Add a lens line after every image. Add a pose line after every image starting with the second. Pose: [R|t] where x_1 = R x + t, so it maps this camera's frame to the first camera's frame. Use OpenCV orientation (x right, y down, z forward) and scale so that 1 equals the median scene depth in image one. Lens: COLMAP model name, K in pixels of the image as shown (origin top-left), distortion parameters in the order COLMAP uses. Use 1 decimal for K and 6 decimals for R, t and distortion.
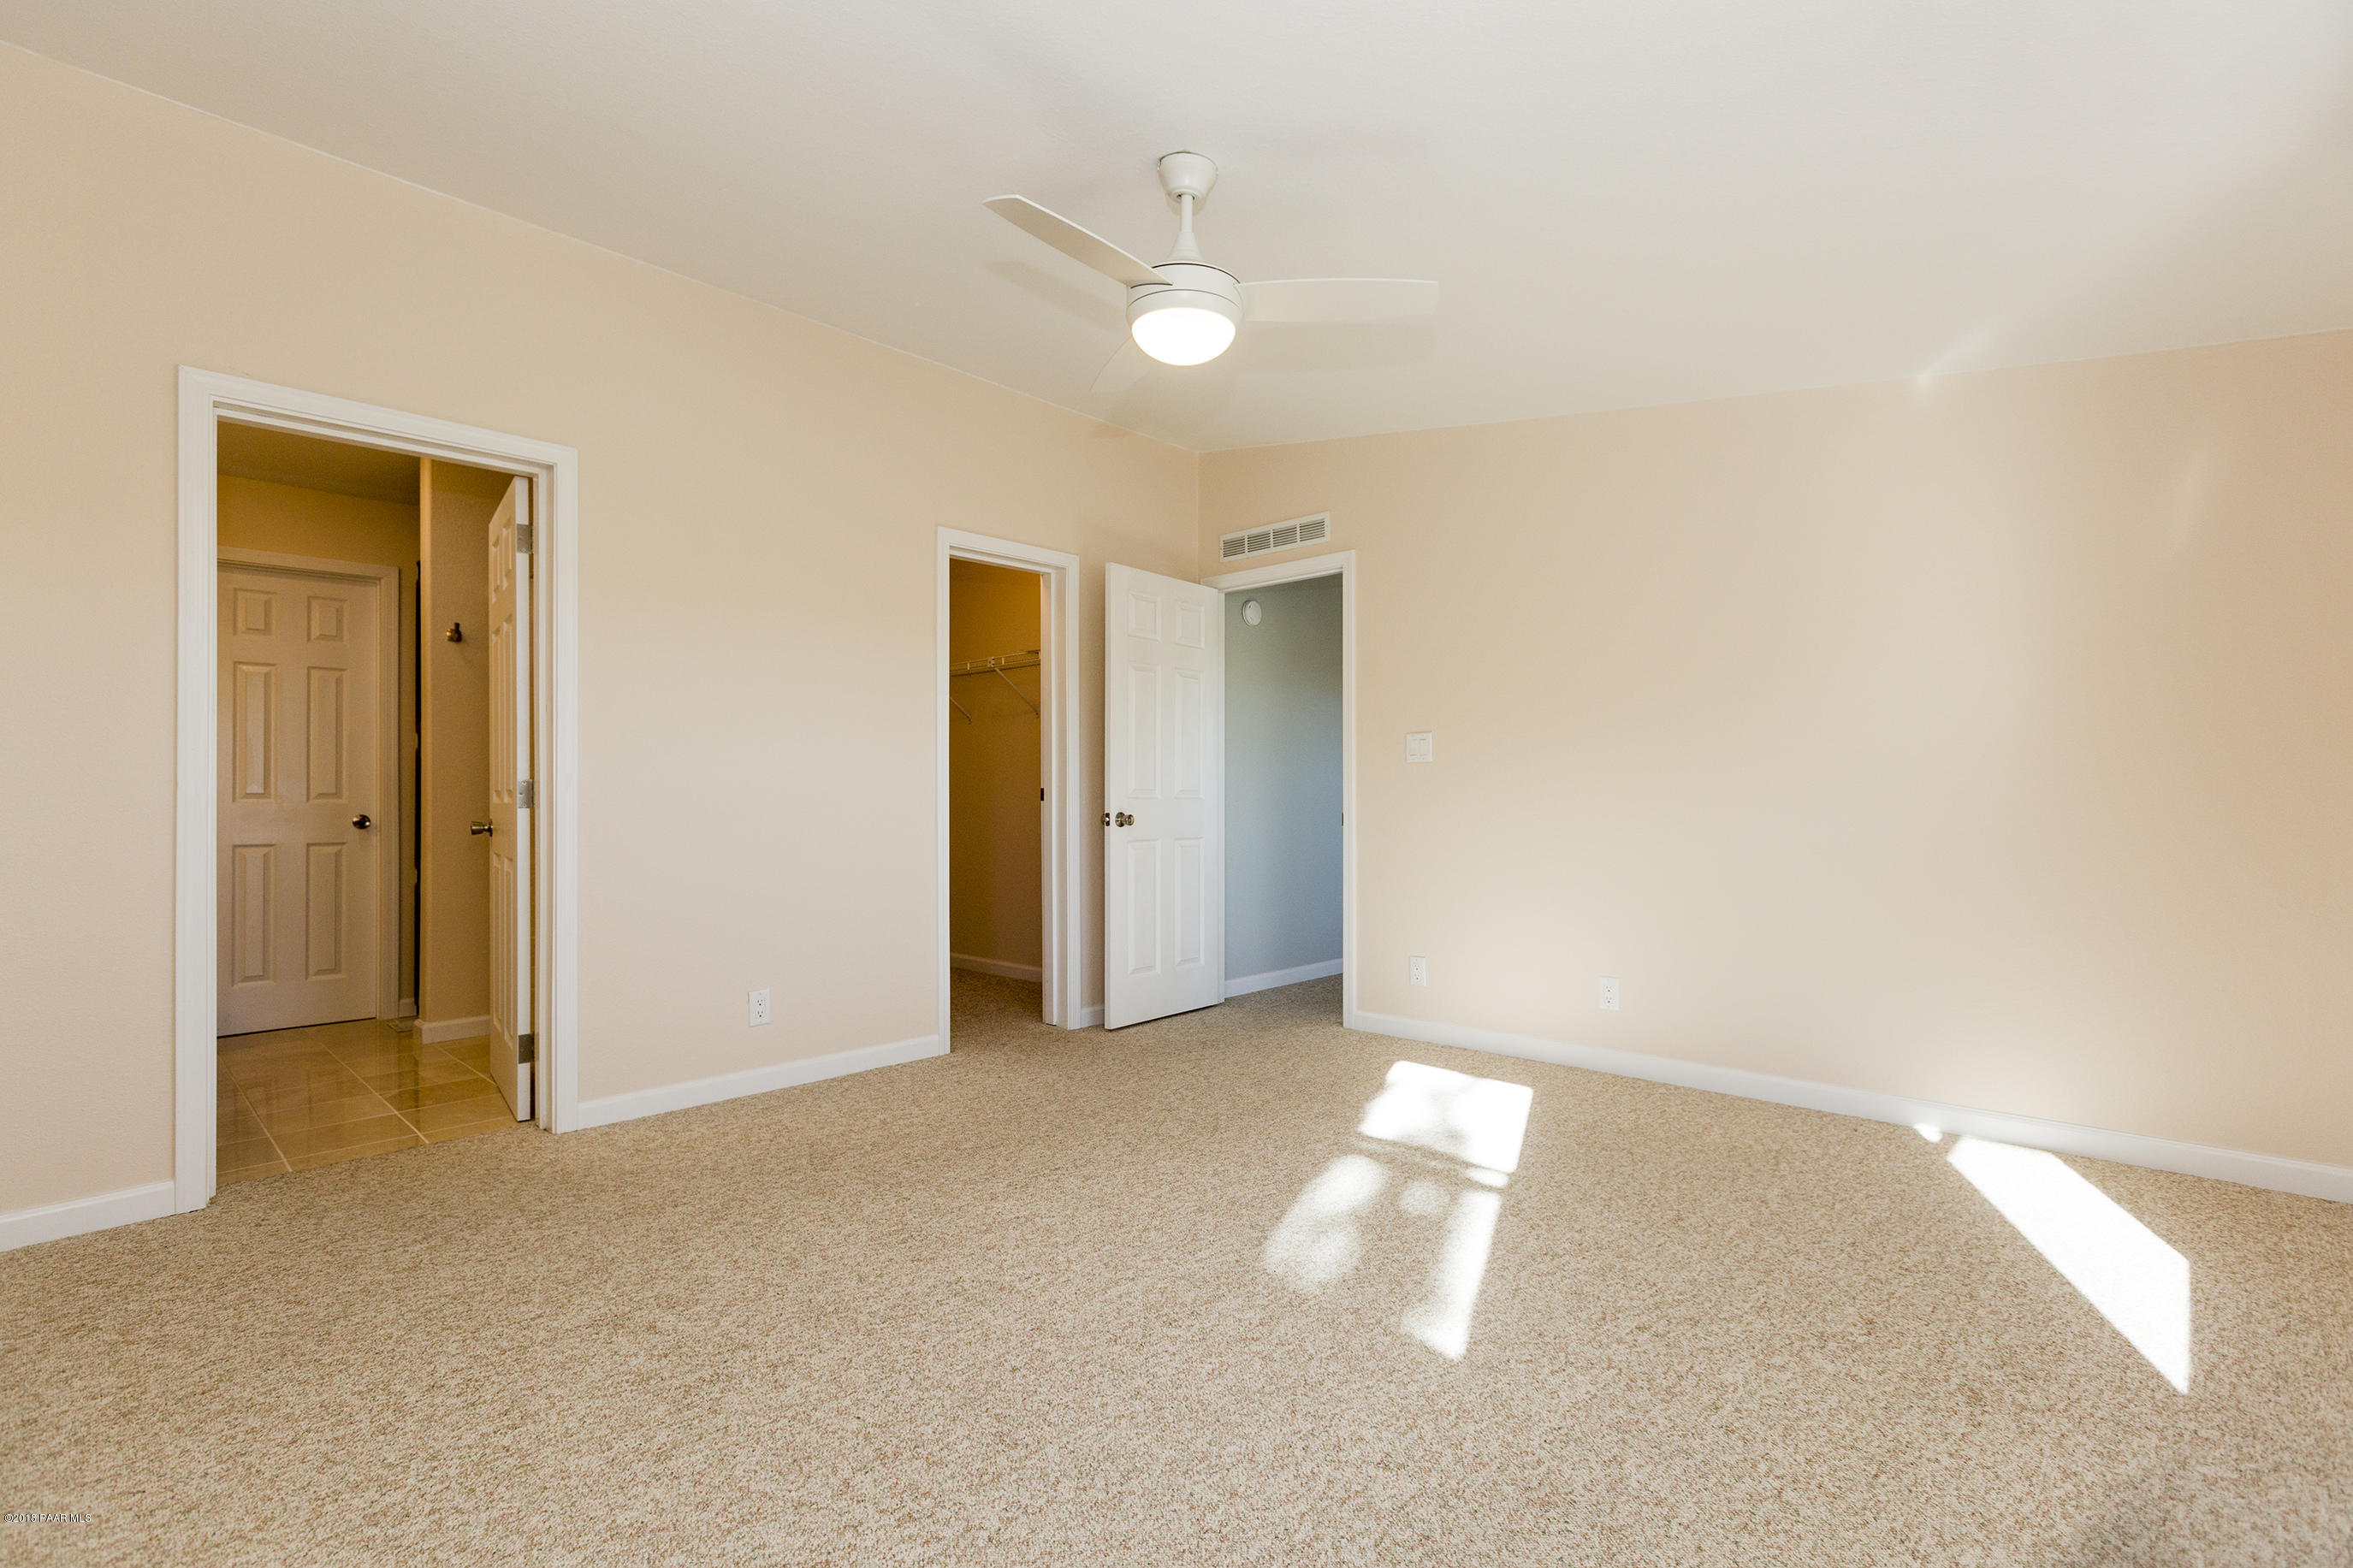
lens RADIAL K [[1056.8, 0, 1185.9], [0, 1056.8, 775.3], [0, 0, 1]] dist [-0.000278, 0.001050]
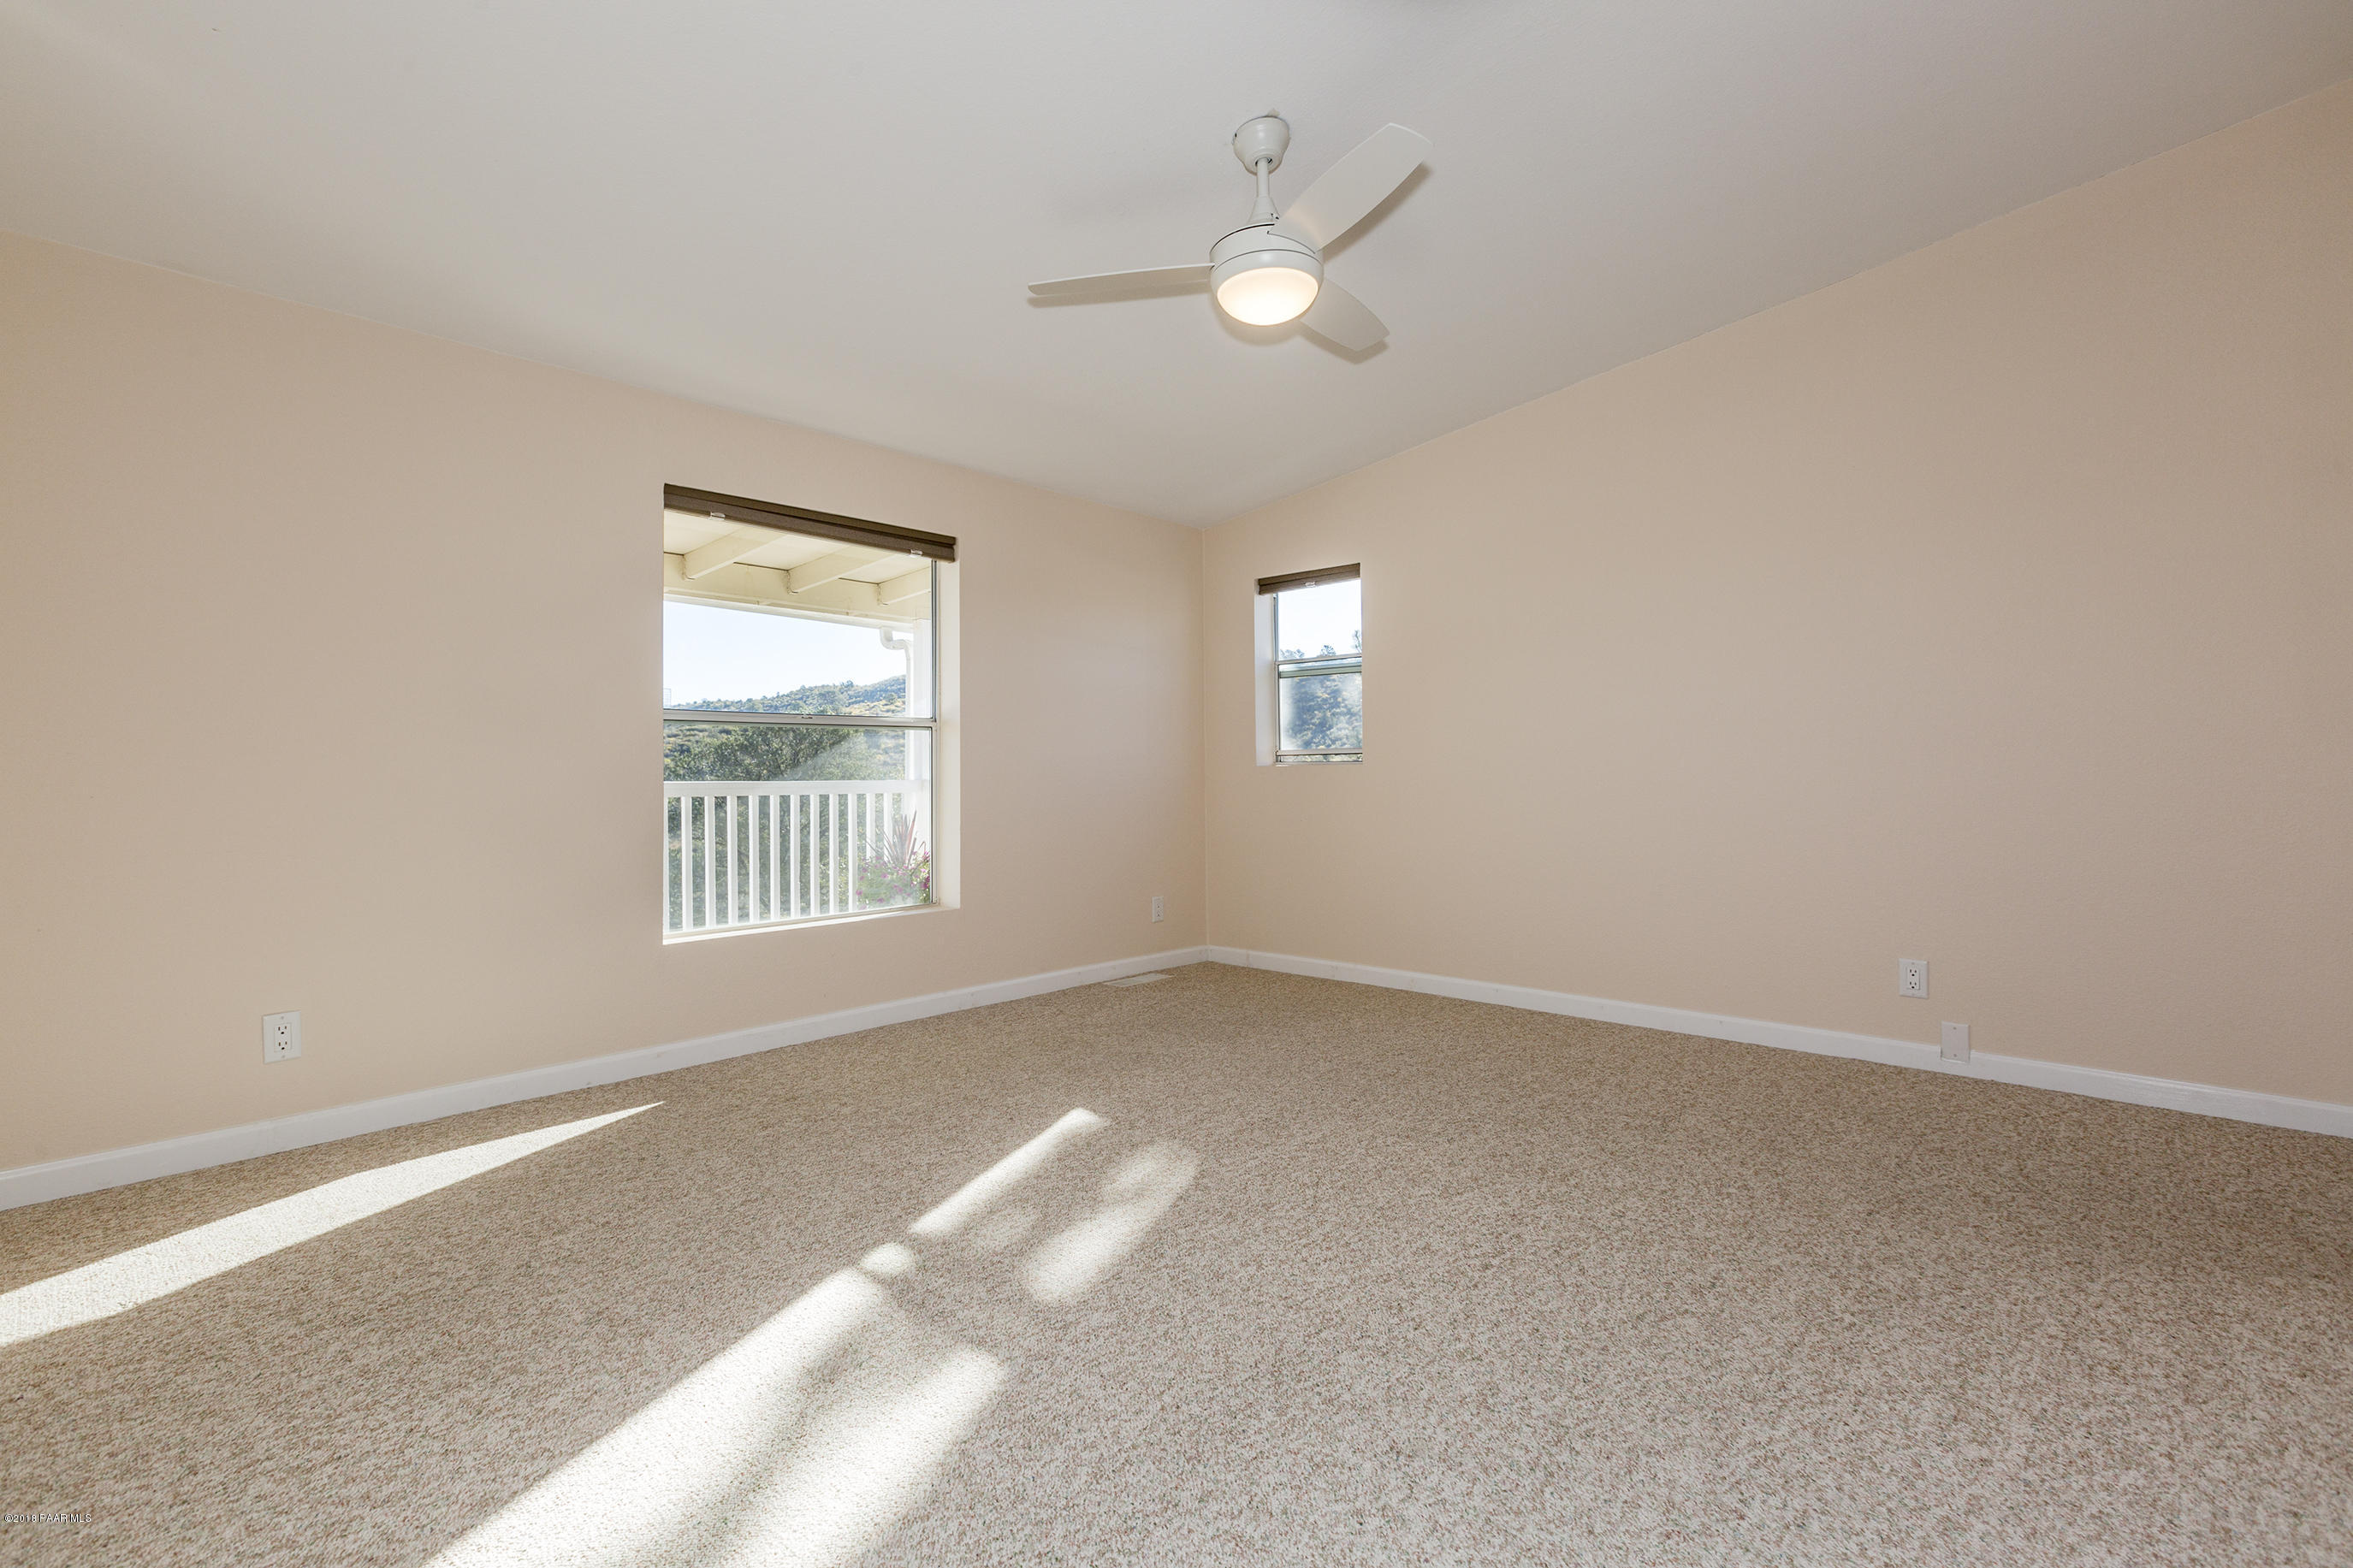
lens RADIAL K [[1056.8, 0, 1184.1], [0, 1056.8, 777.7], [0, 0, 1]] dist [-0.000278, 0.001050]
pose [[-0.999290, 0.007314, -0.036954, 0.117754], [0.007715, 0.999913, -0.010733, 0.061286], [0.036872, -0.011011, -0.999259, 1.967020]]
